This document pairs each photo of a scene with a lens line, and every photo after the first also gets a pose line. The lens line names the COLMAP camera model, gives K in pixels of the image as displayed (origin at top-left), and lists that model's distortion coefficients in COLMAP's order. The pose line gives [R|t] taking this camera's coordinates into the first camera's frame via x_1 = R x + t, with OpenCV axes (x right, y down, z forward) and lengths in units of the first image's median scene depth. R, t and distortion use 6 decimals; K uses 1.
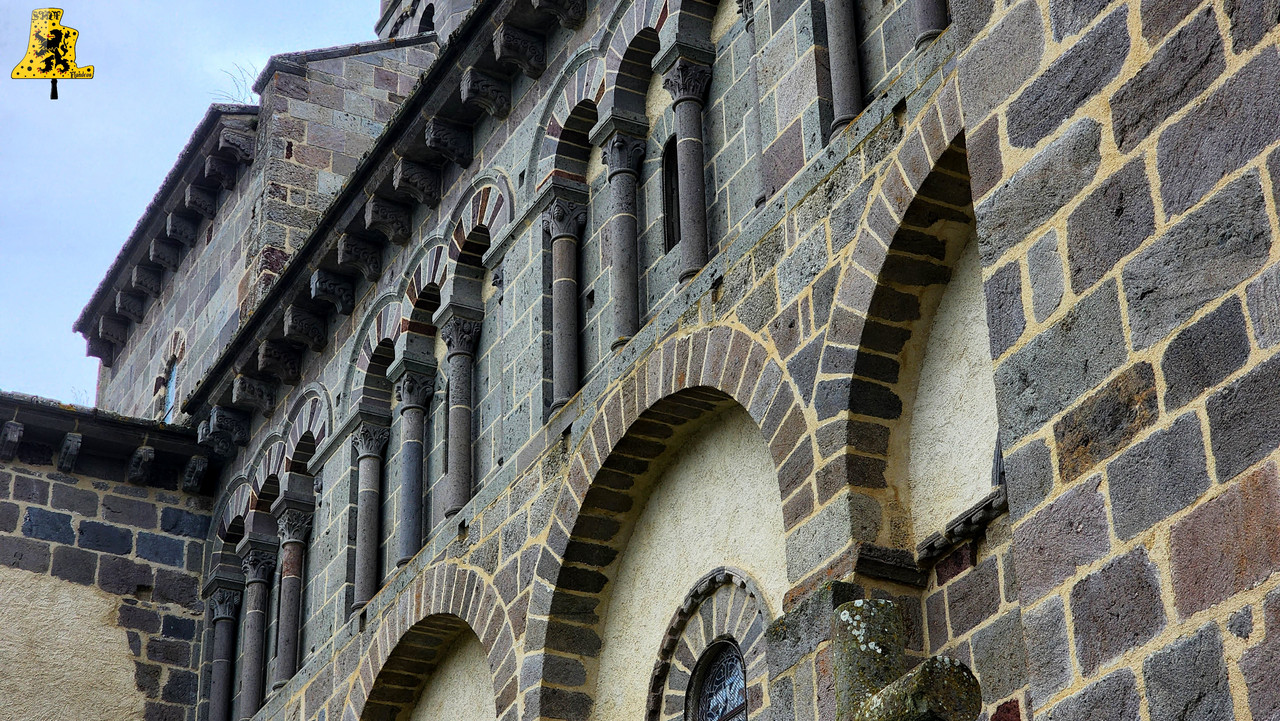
lens RADIAL K [[2427.8, 0, 641.6], [0, 2427.8, 358.4], [0, 0, 1]] dist [-0.007581, 0.000000]
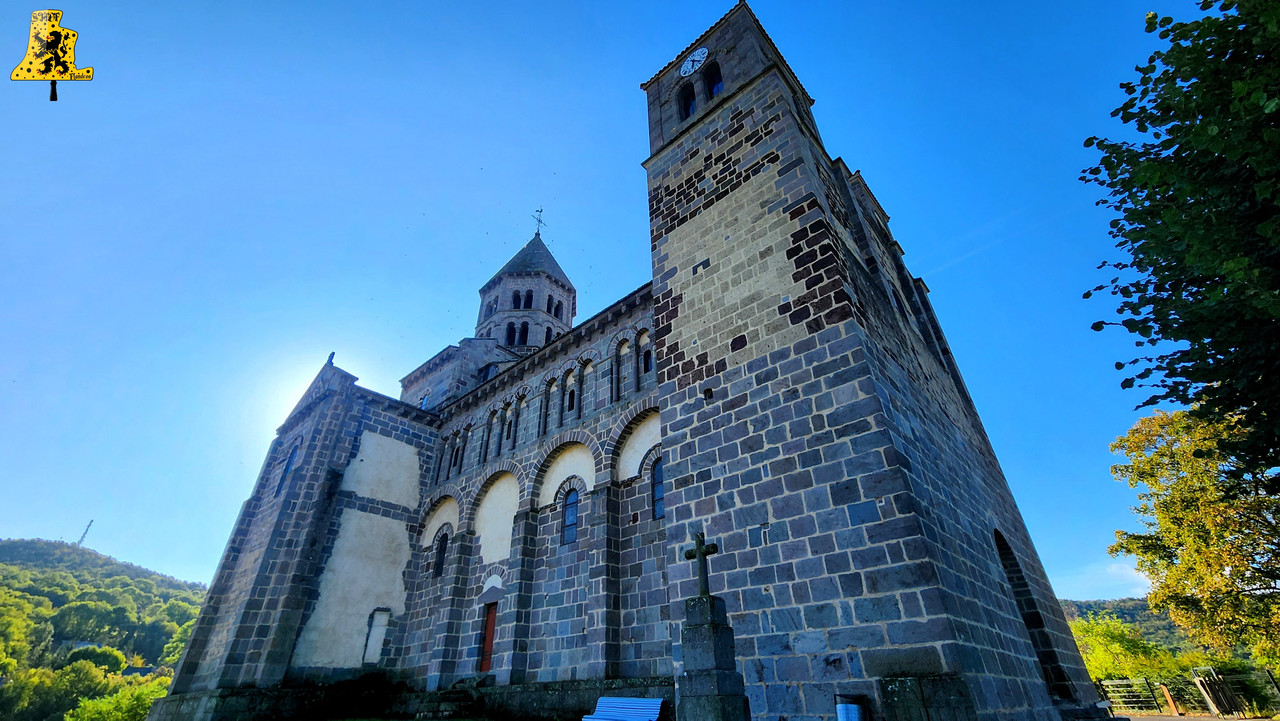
lens RADIAL K [[528.2, 0, 635.7], [0, 528.2, 353.2], [0, 0, 1]] dist [0.000581, -0.001294]
pose [[0.935452, 0.200544, 0.291054, -0.236288], [-0.177614, 0.978647, -0.103460, -0.081386], [-0.305587, 0.045087, 0.951096, -0.181245]]
